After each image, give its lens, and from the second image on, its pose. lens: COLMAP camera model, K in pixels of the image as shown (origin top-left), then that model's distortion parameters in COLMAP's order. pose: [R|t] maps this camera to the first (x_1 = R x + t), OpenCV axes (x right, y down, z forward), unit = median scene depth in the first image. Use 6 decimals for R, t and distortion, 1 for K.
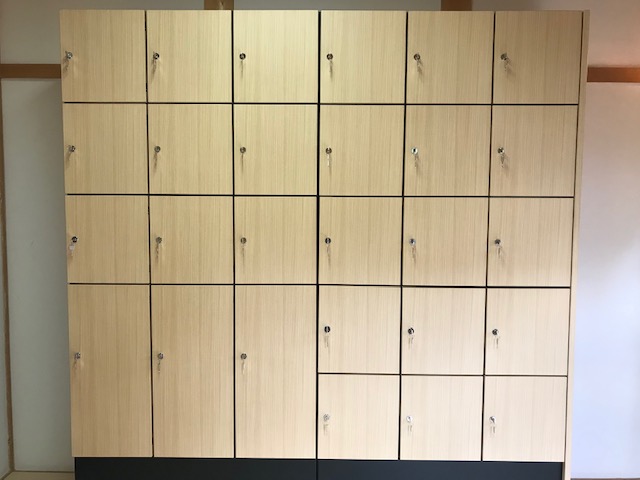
lens RADIAL K [[527.1, 0, 311.3], [0, 527.1, 238.2], [0, 0, 1]] dist [0.014782, -0.007103]
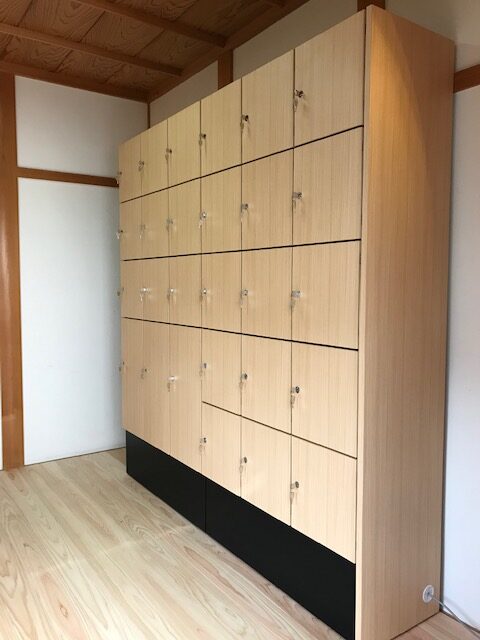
lens RADIAL K [[527.1, 0, 240.0], [0, 527.1, 320.0], [0, 0, 1]] dist [0.014782, -0.007103]
pose [[0.579532, 0.051875, -0.813297, 1.049314], [-0.059811, 0.997988, 0.021035, 0.040216], [0.812752, 0.036454, 0.581469, 0.375519]]
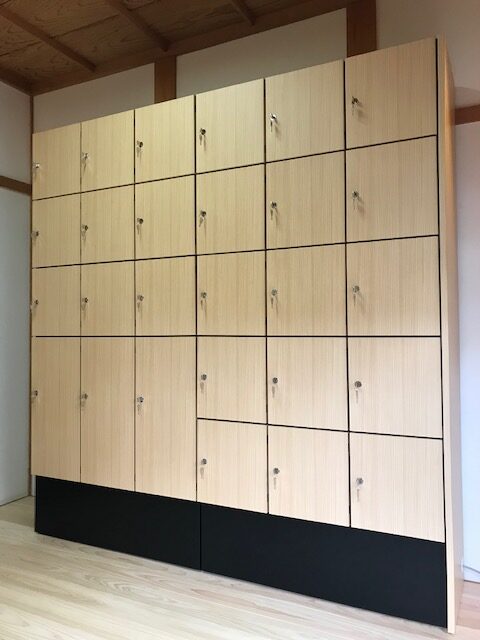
lens RADIAL K [[526.0, 0, 239.7], [0, 526.0, 316.9], [0, 0, 1]] dist [0.021120, -0.011872]
pose [[0.898554, -0.021923, -0.438315, 0.577930], [-0.021471, 0.995360, -0.093799, 0.151318], [0.438338, 0.093695, 0.893914, 0.059044]]
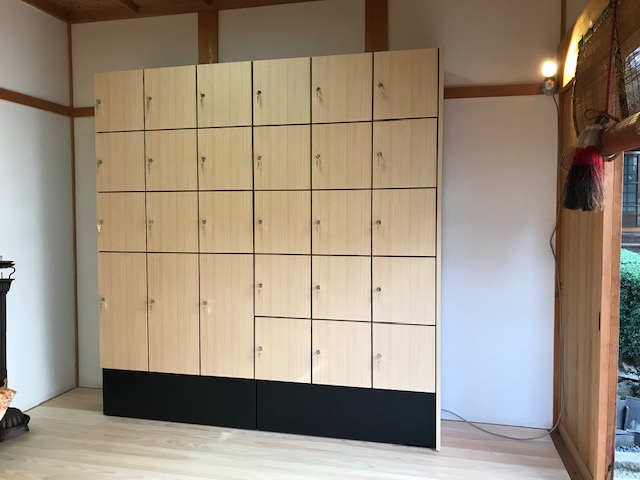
lens RADIAL K [[526.0, 0, 315.7], [0, 526.0, 241.3], [0, 0, 1]] dist [0.021120, -0.011872]
pose [[0.974659, 0.004443, -0.223653, 0.493085], [-0.009916, 0.999678, -0.023357, 0.088271], [0.223477, 0.024983, 0.974389, -0.337919]]
